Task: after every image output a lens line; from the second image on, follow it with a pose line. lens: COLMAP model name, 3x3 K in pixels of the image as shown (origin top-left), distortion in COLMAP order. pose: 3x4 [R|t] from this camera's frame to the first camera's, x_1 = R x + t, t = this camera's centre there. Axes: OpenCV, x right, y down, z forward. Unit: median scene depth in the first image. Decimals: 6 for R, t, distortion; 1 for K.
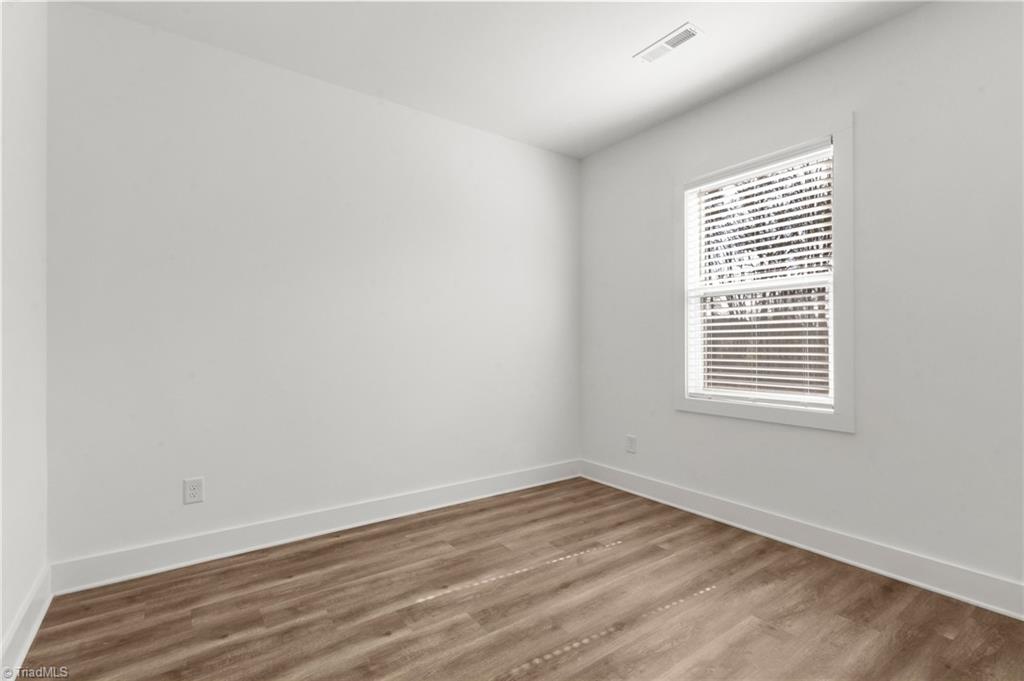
lens RADIAL K [[476.3, 0, 504.4], [0, 476.3, 343.6], [0, 0, 1]] dist [0.003452, 0.003033]
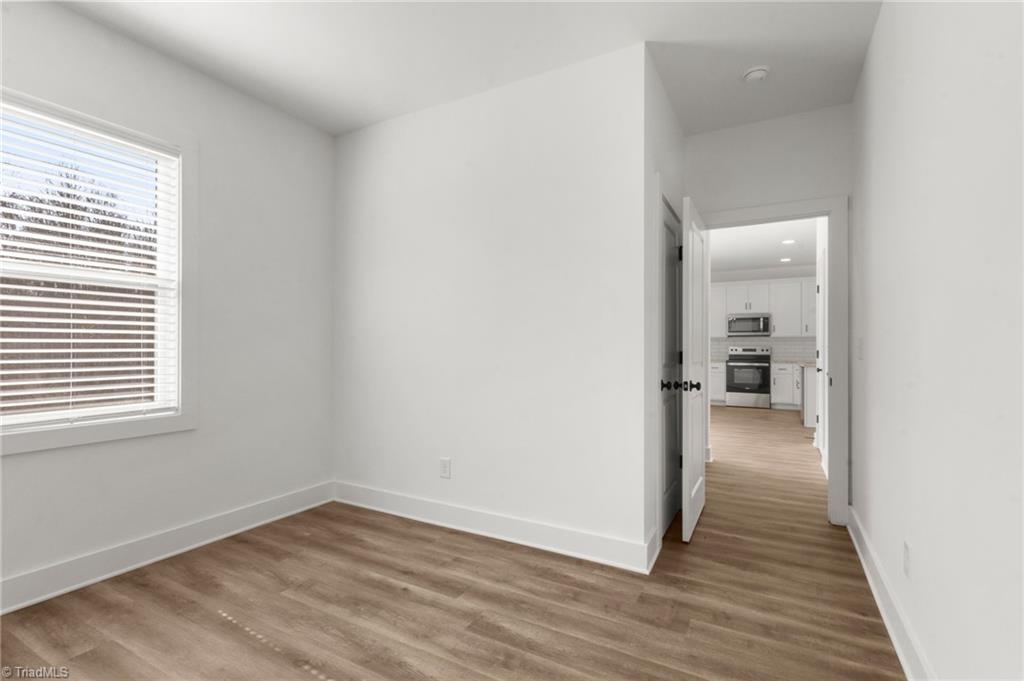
lens RADIAL K [[476.3, 0, 514.5], [0, 476.3, 357.7], [0, 0, 1]] dist [0.003452, 0.003033]
pose [[-0.433861, -0.018604, 0.900788, -0.611183], [0.004382, 0.999731, 0.022758, 0.001405], [-0.900969, 0.013821, -0.433663, 0.853909]]
